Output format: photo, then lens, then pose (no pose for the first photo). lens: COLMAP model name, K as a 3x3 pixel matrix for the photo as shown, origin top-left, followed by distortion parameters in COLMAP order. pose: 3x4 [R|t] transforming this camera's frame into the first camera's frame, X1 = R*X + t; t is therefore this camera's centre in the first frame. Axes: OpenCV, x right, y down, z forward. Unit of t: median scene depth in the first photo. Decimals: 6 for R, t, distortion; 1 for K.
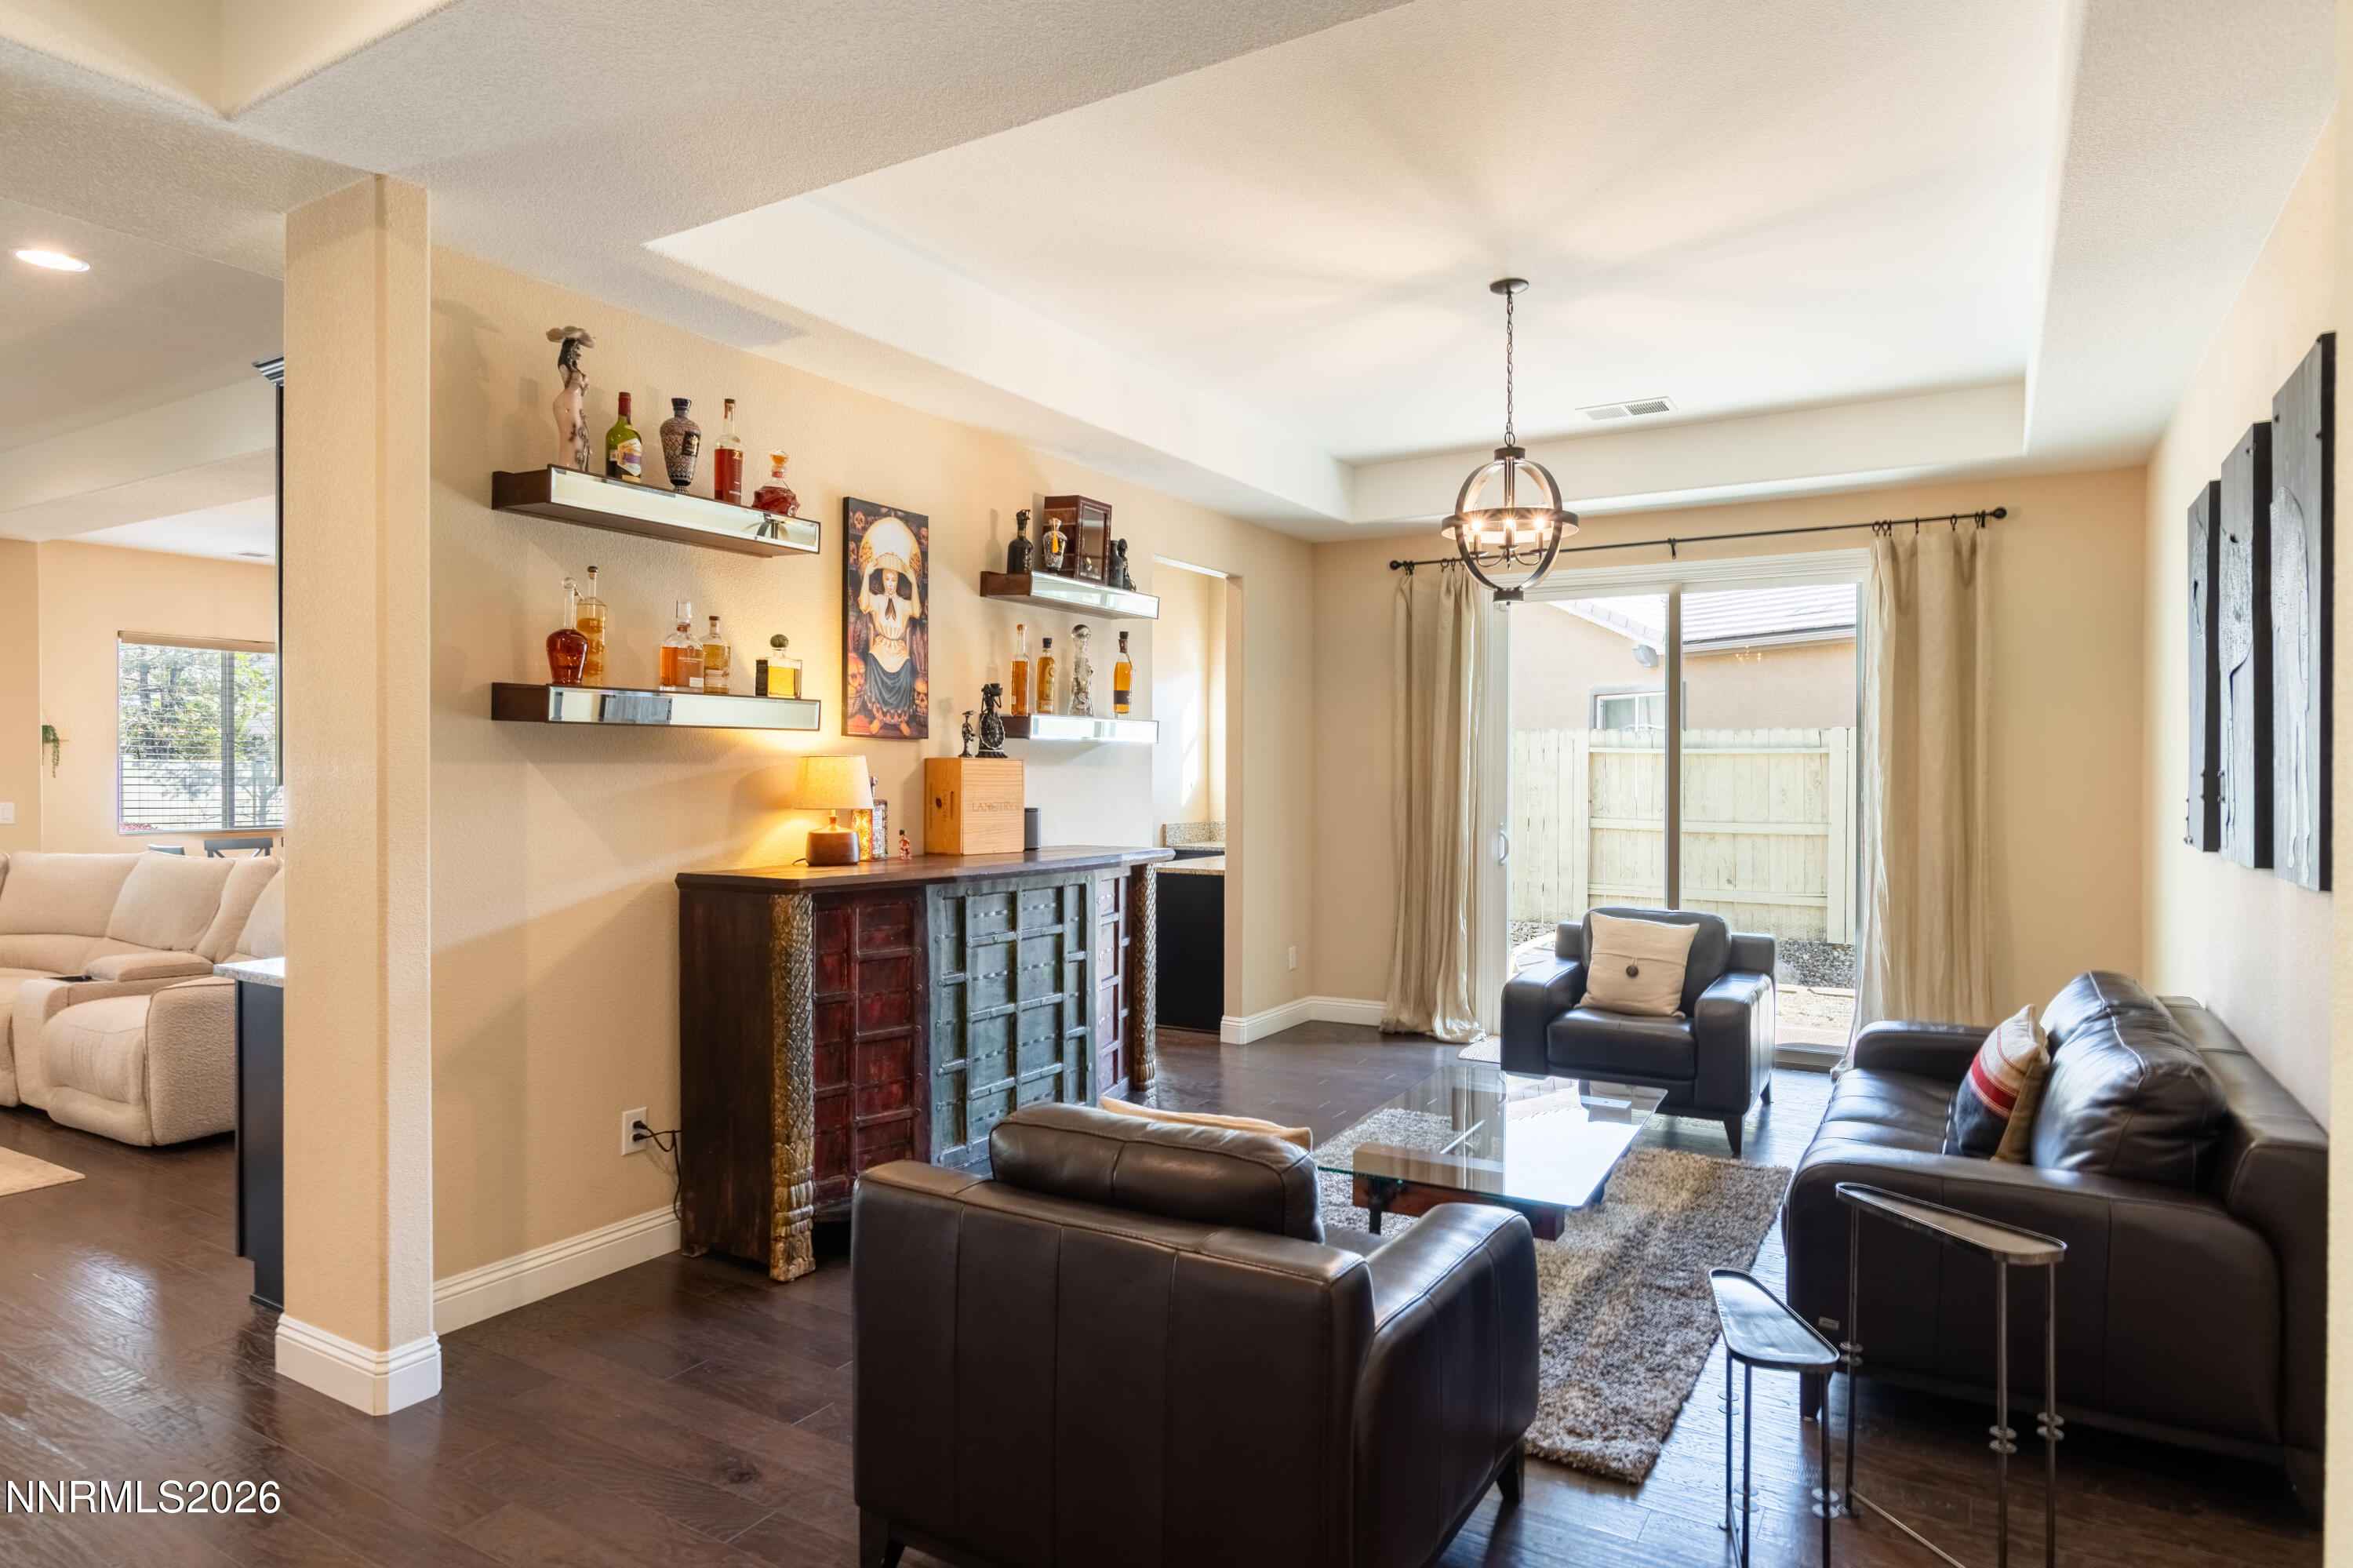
lens RADIAL K [[1342.1, 0, 1183.5], [0, 1342.1, 780.8], [0, 0, 1]] dist [-0.012476, 0.004530]
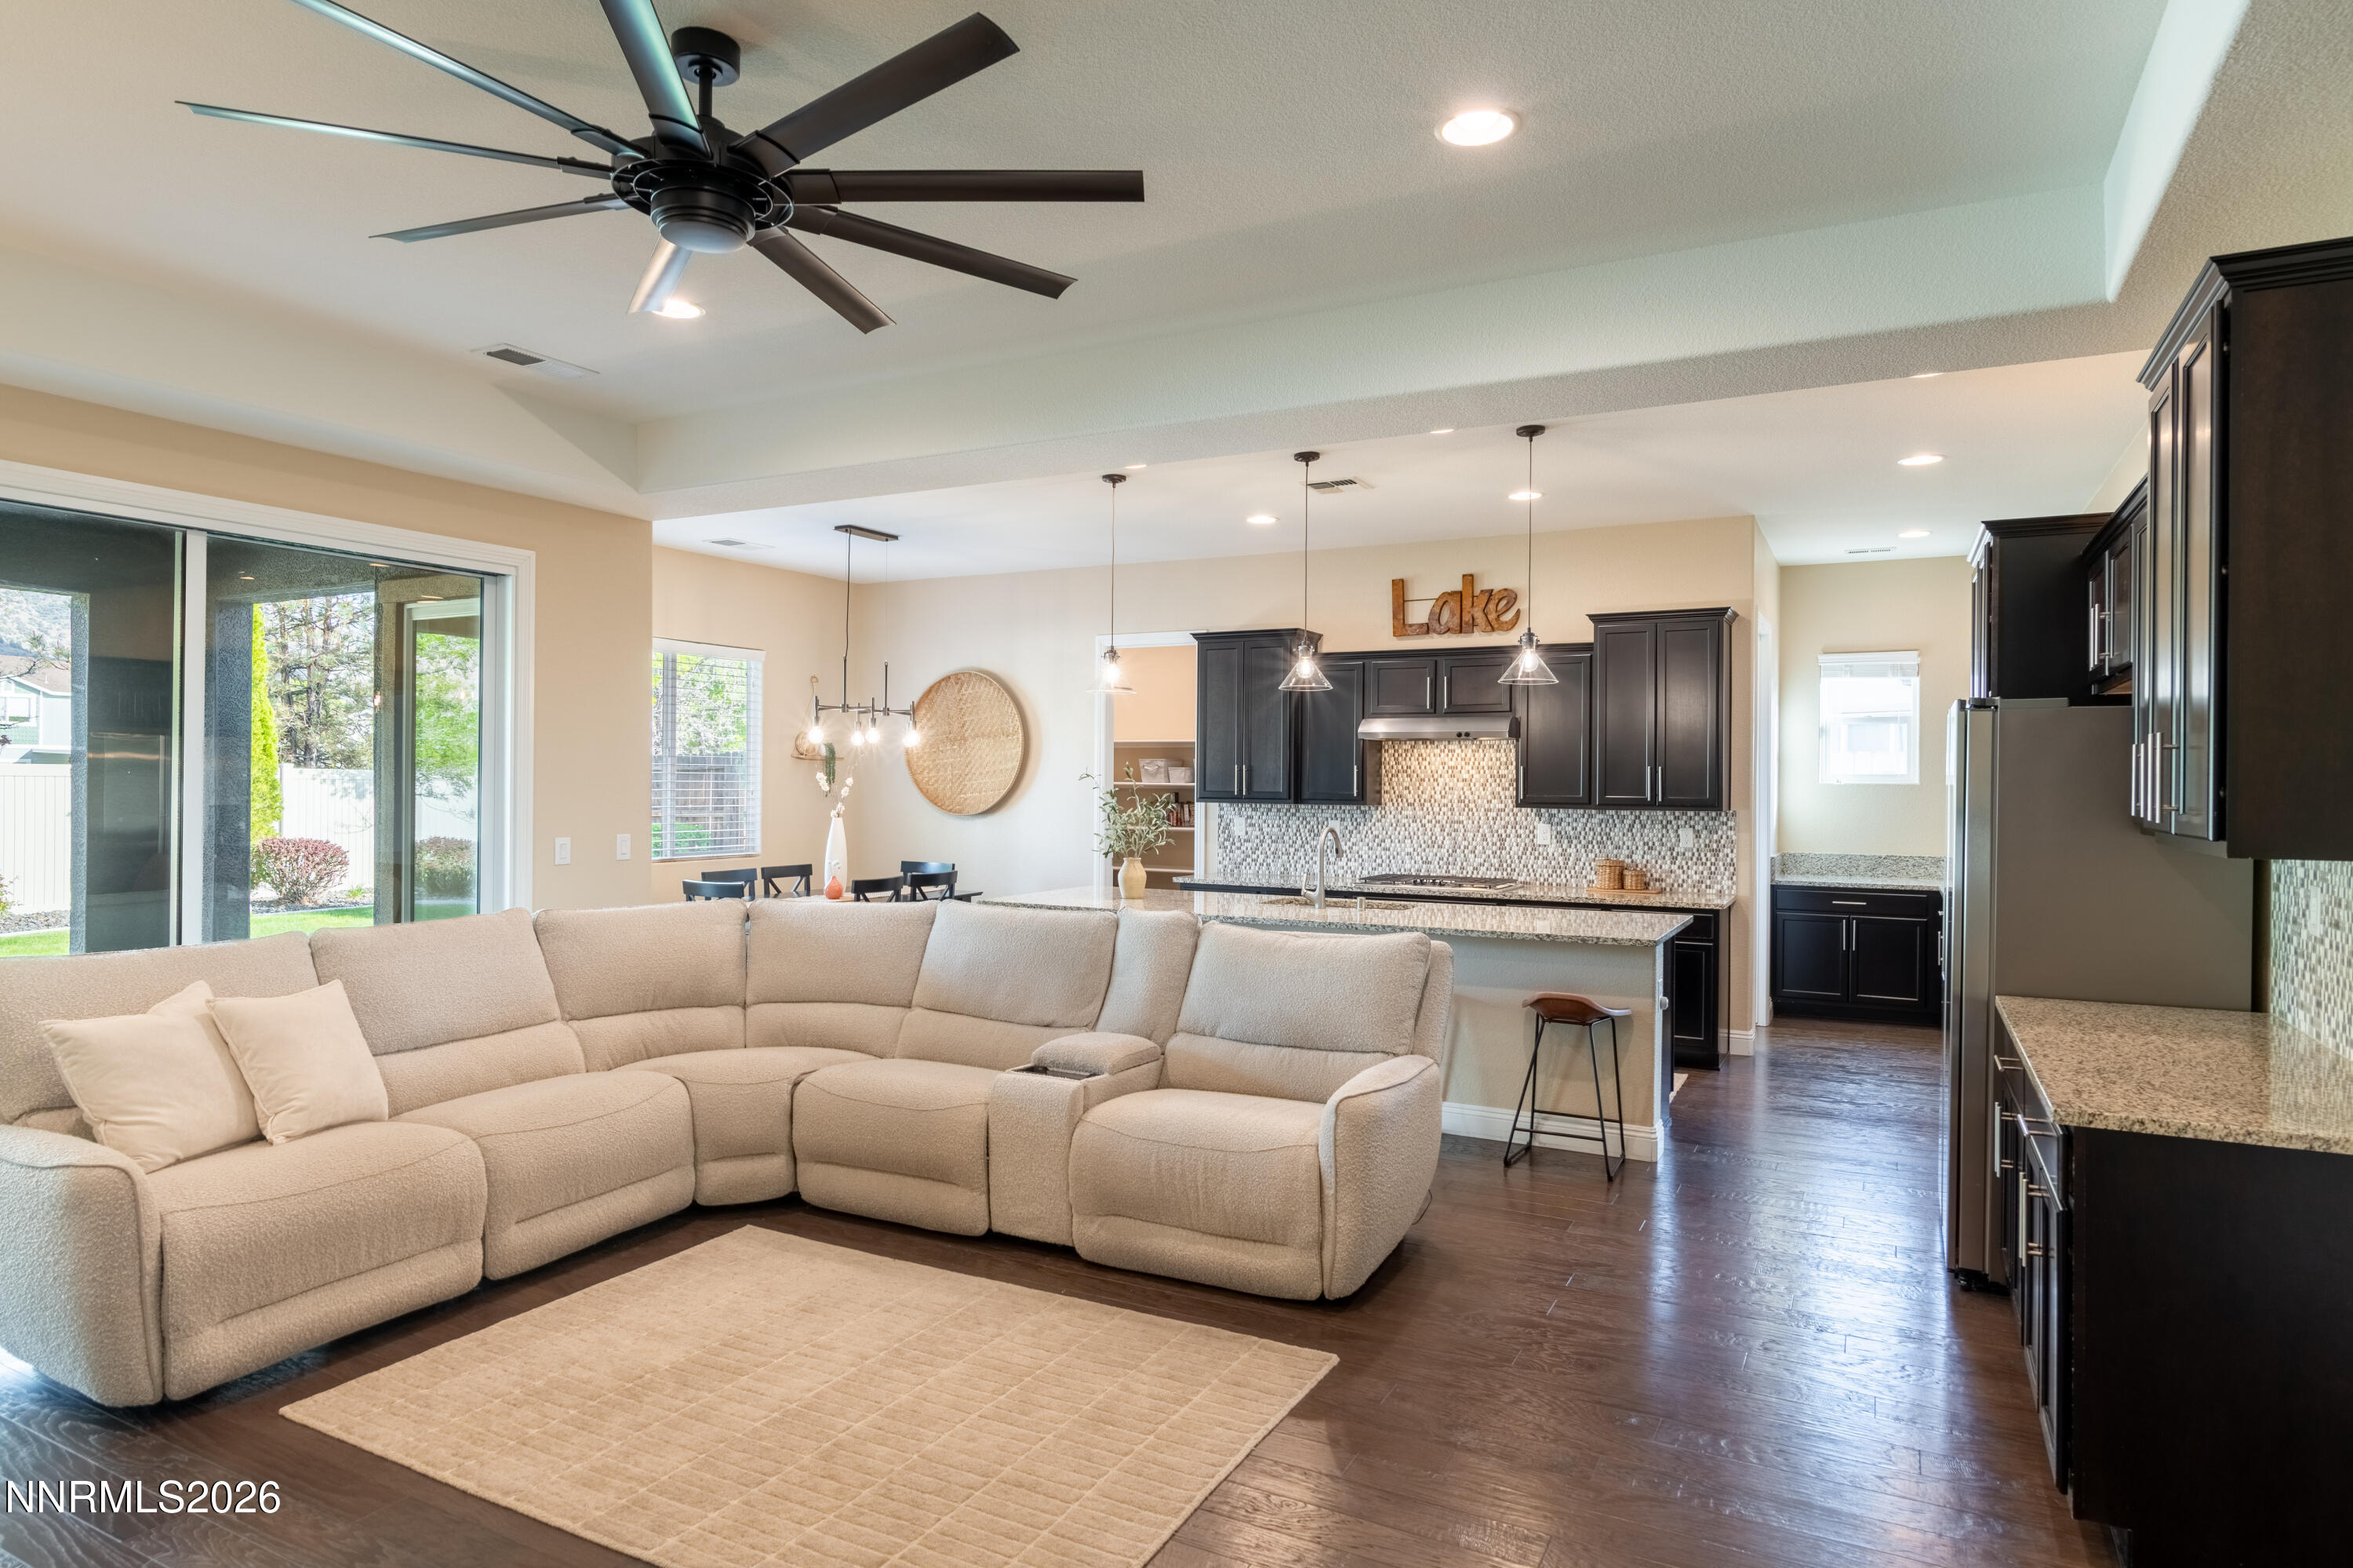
lens RADIAL K [[1342.1, 0, 1178.6], [0, 1342.1, 784.3], [0, 0, 1]] dist [-0.012476, 0.004530]
pose [[0.998634, 0.005582, 0.051949, -0.976687], [-0.005456, 0.999982, -0.002551, -0.023788], [-0.051962, 0.002264, 0.998646, 0.250489]]
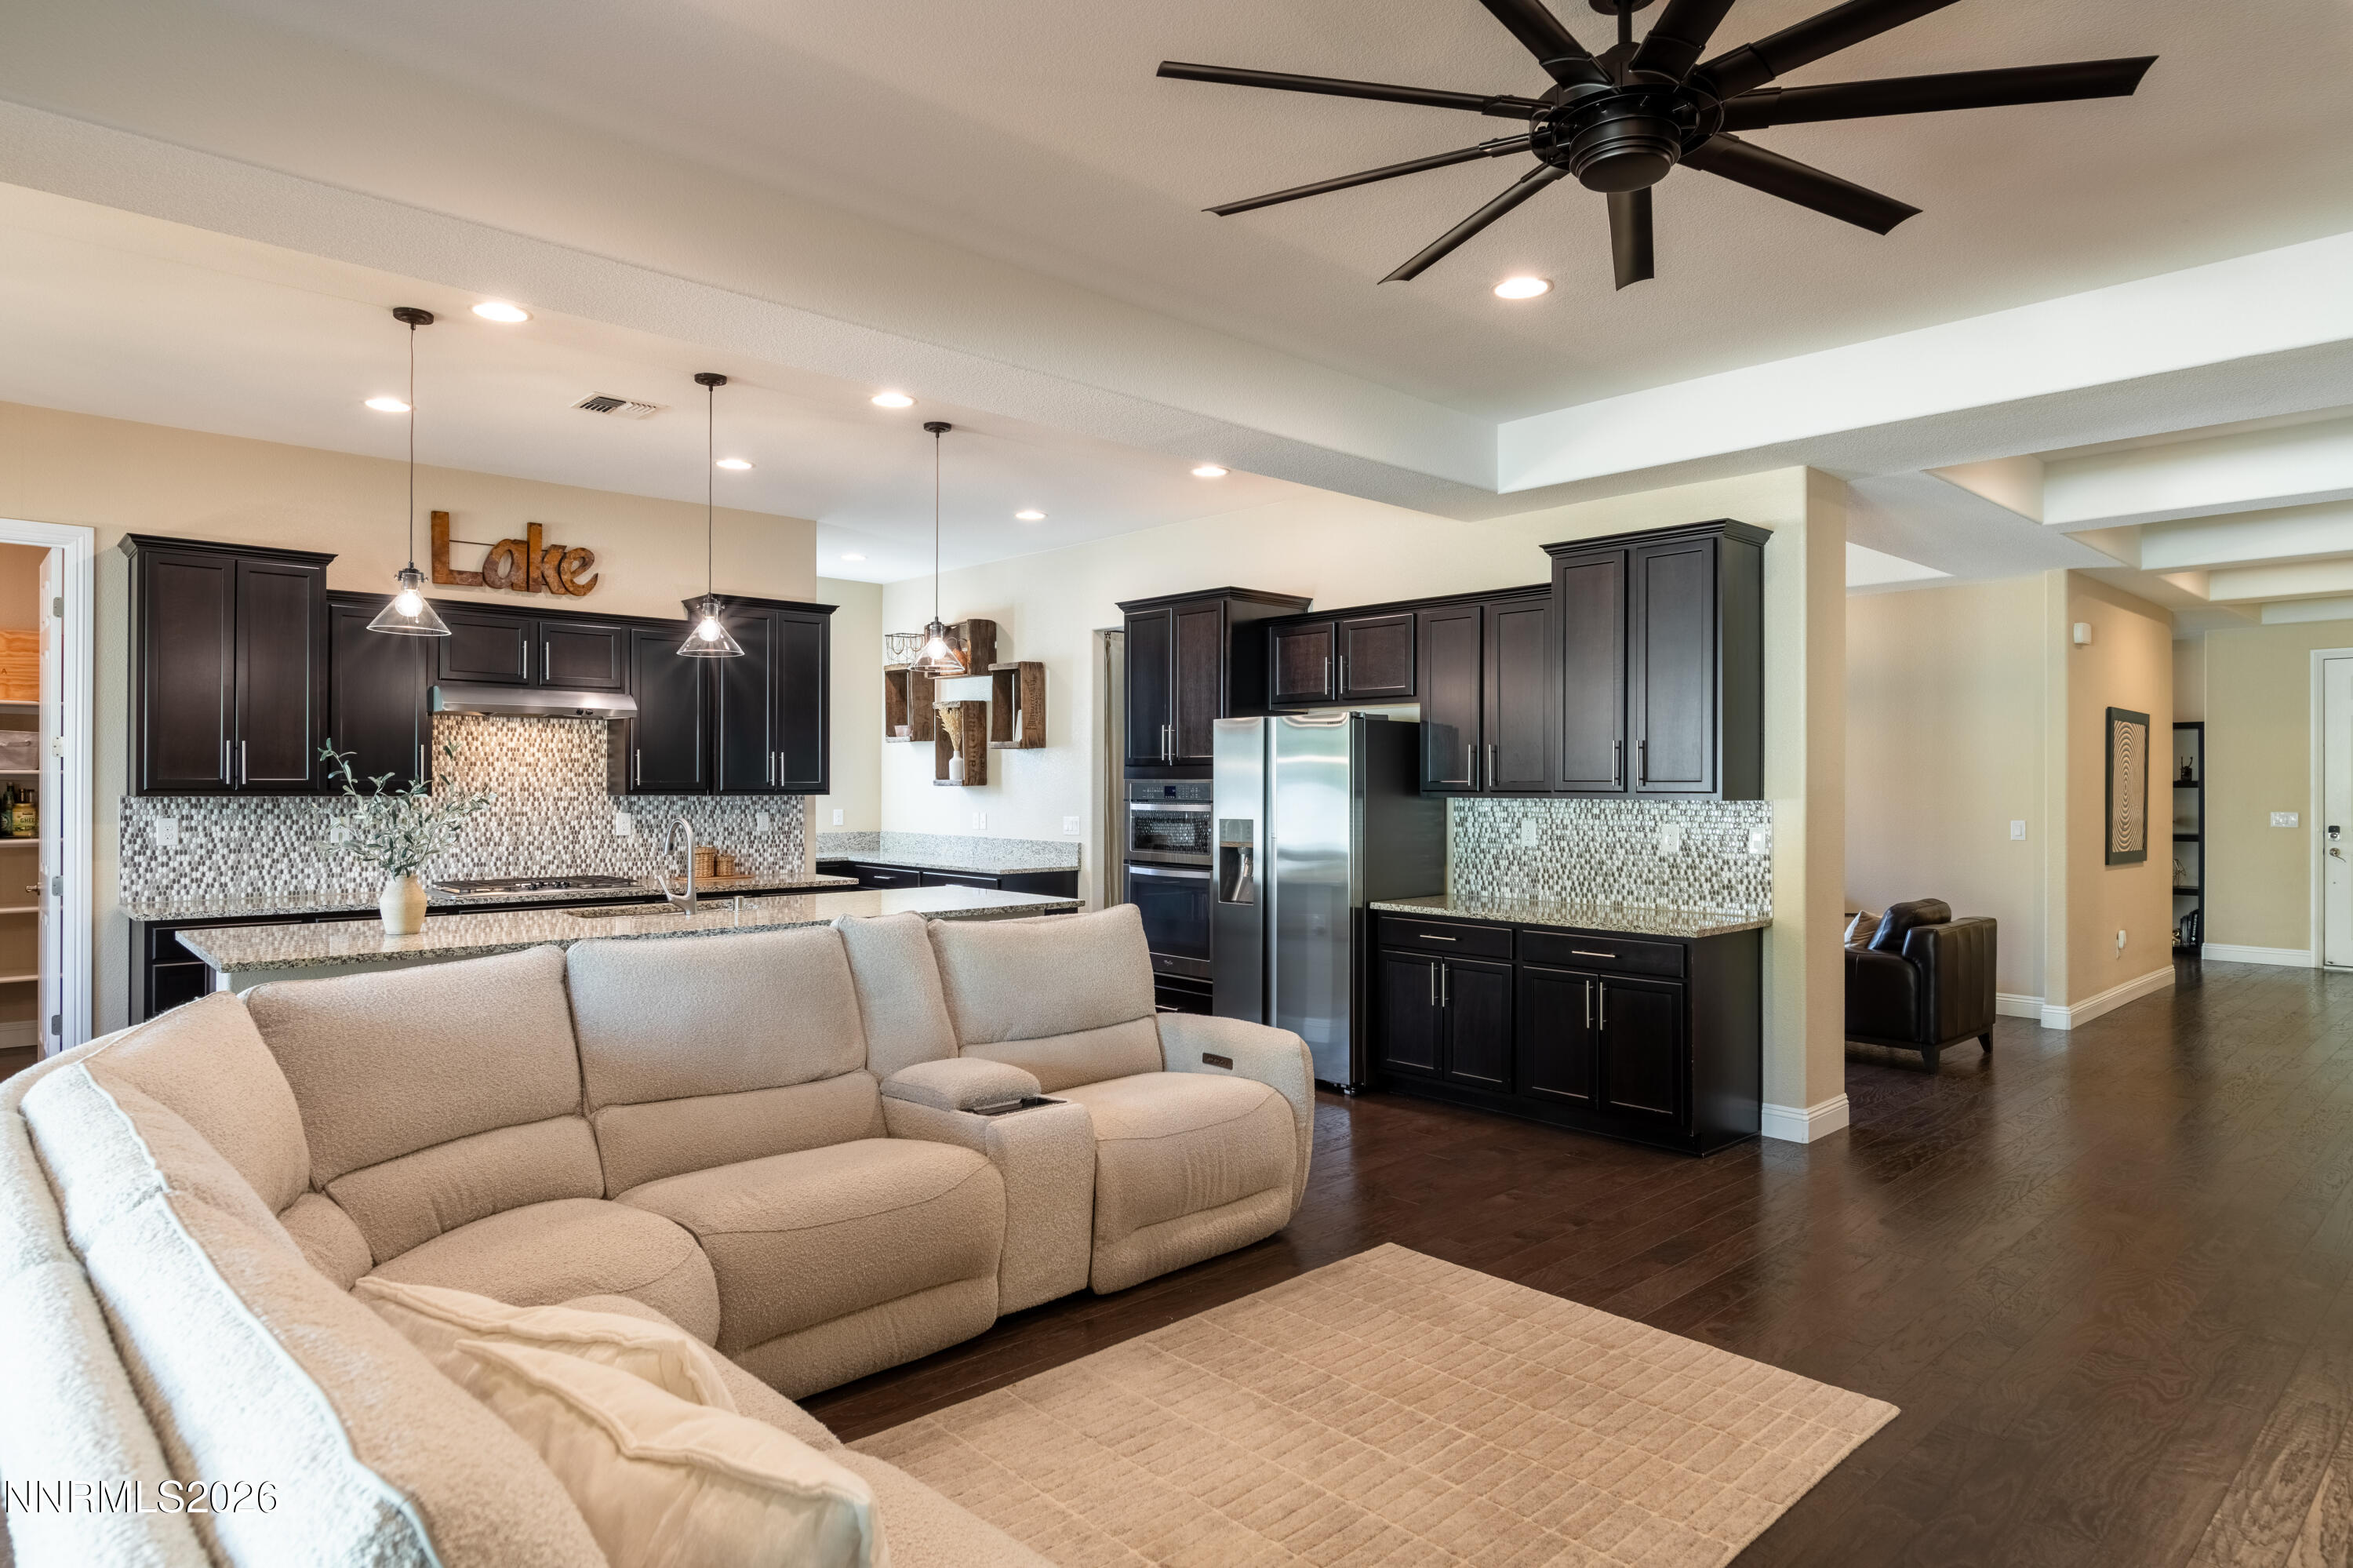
lens RADIAL K [[1342.1, 0, 1175.6], [0, 1342.1, 787.1], [0, 0, 1]] dist [-0.012476, 0.004530]
pose [[0.281715, -0.003073, 0.959493, -1.758745], [0.001818, 0.999995, 0.002669, -0.012800], [-0.959496, 0.000993, 0.281719, 0.893014]]
